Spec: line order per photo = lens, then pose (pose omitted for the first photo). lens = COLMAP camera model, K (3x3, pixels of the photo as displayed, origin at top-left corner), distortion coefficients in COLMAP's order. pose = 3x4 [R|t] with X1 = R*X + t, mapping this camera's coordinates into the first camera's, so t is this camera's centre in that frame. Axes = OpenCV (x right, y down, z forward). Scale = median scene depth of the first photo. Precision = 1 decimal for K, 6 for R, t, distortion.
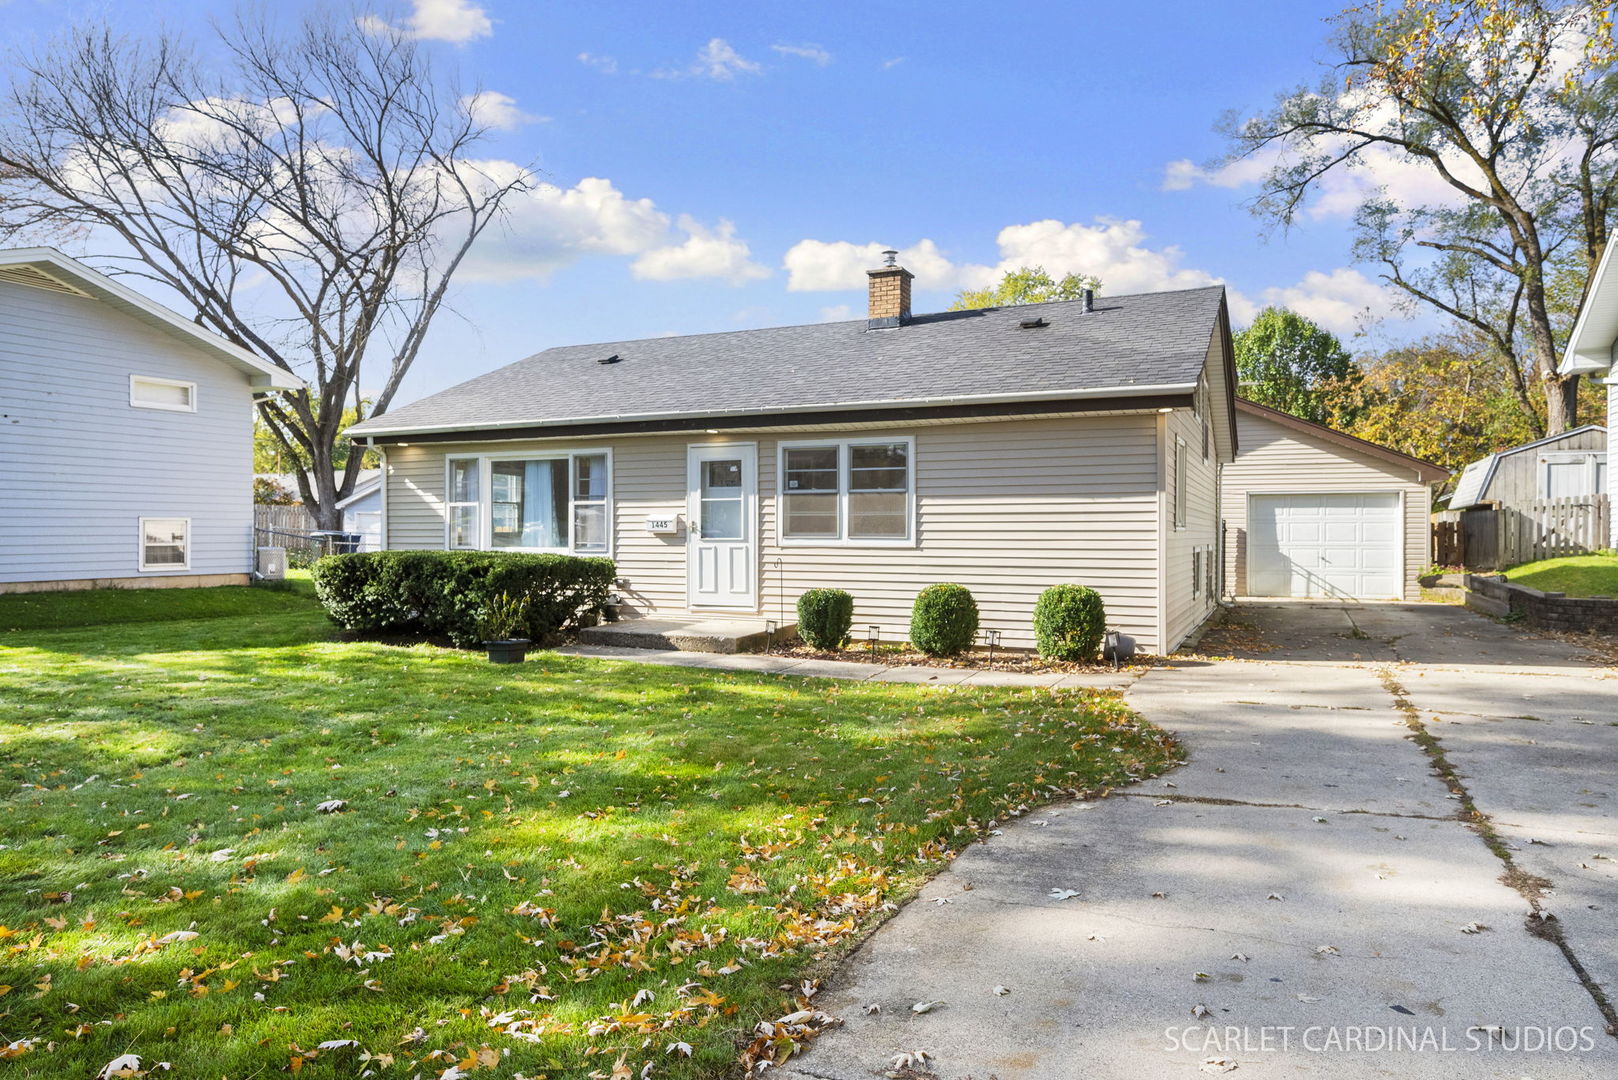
lens RADIAL K [[945.3, 0, 810.8], [0, 945.3, 538.2], [0, 0, 1]] dist [-0.006543, 0.001924]
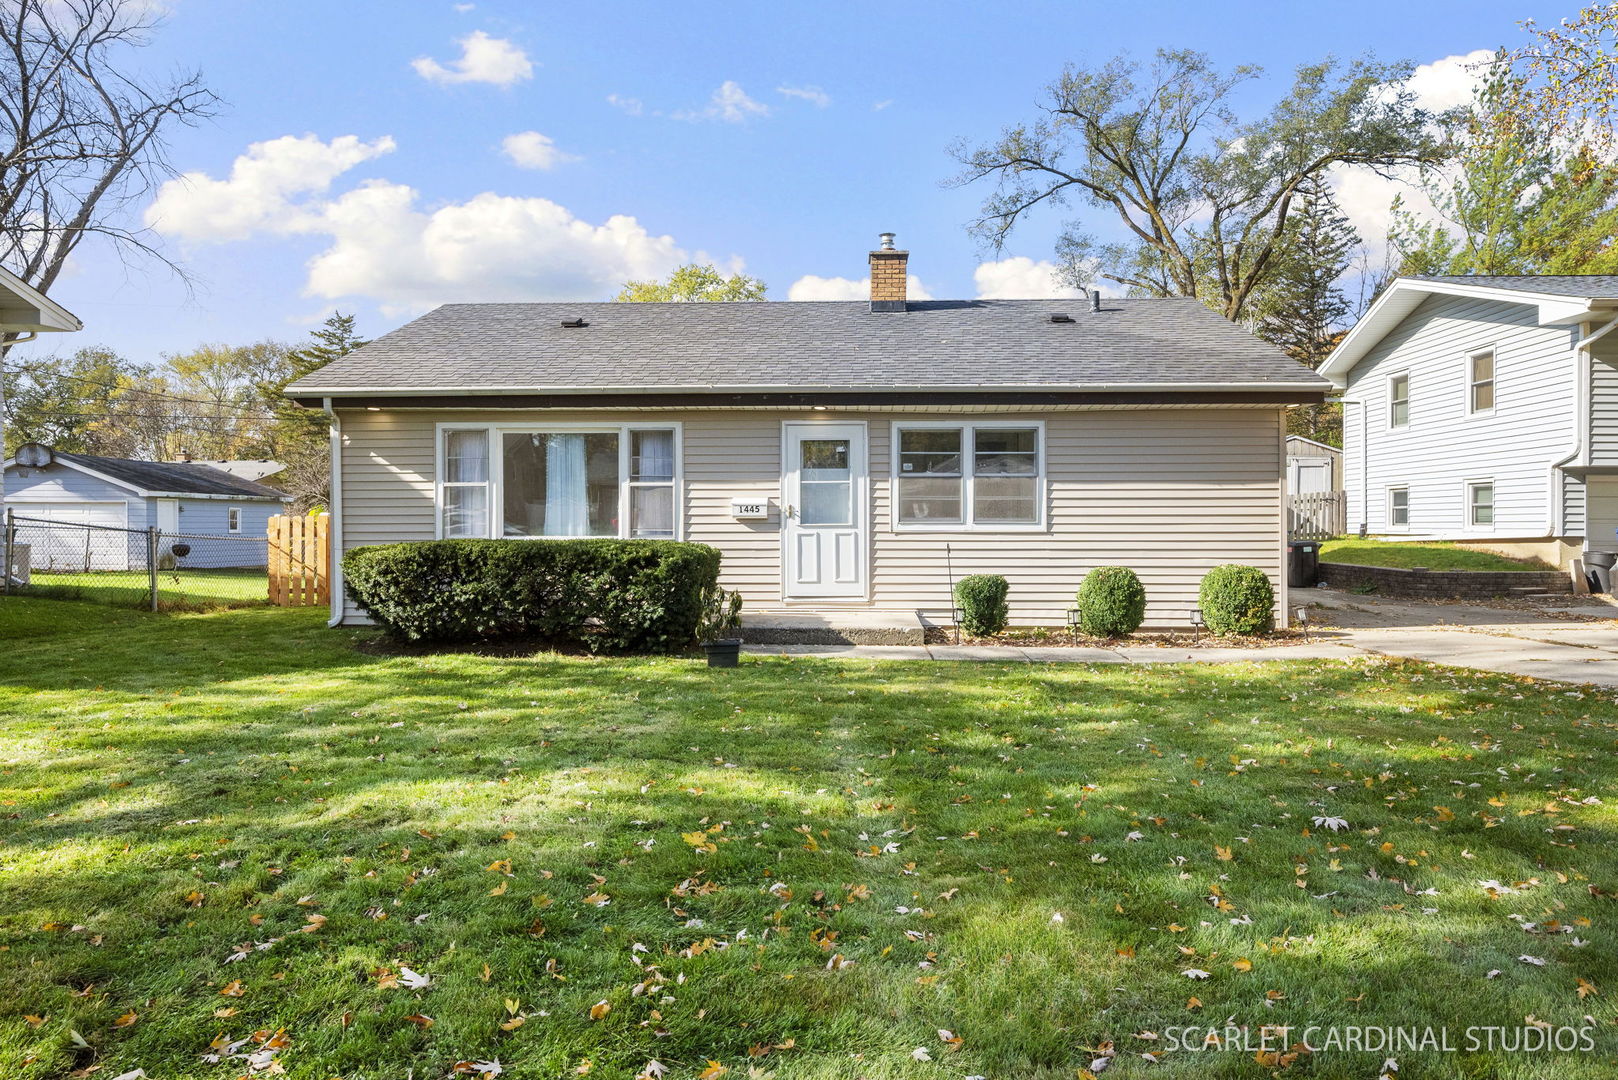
lens RADIAL K [[945.3, 0, 809.1], [0, 945.3, 539.1], [0, 0, 1]] dist [-0.006543, 0.001924]
pose [[0.934968, -0.006583, 0.354670, -0.438278], [0.003768, 0.999956, 0.008629, 0.007026], [-0.354711, -0.006732, 0.934952, 0.137994]]
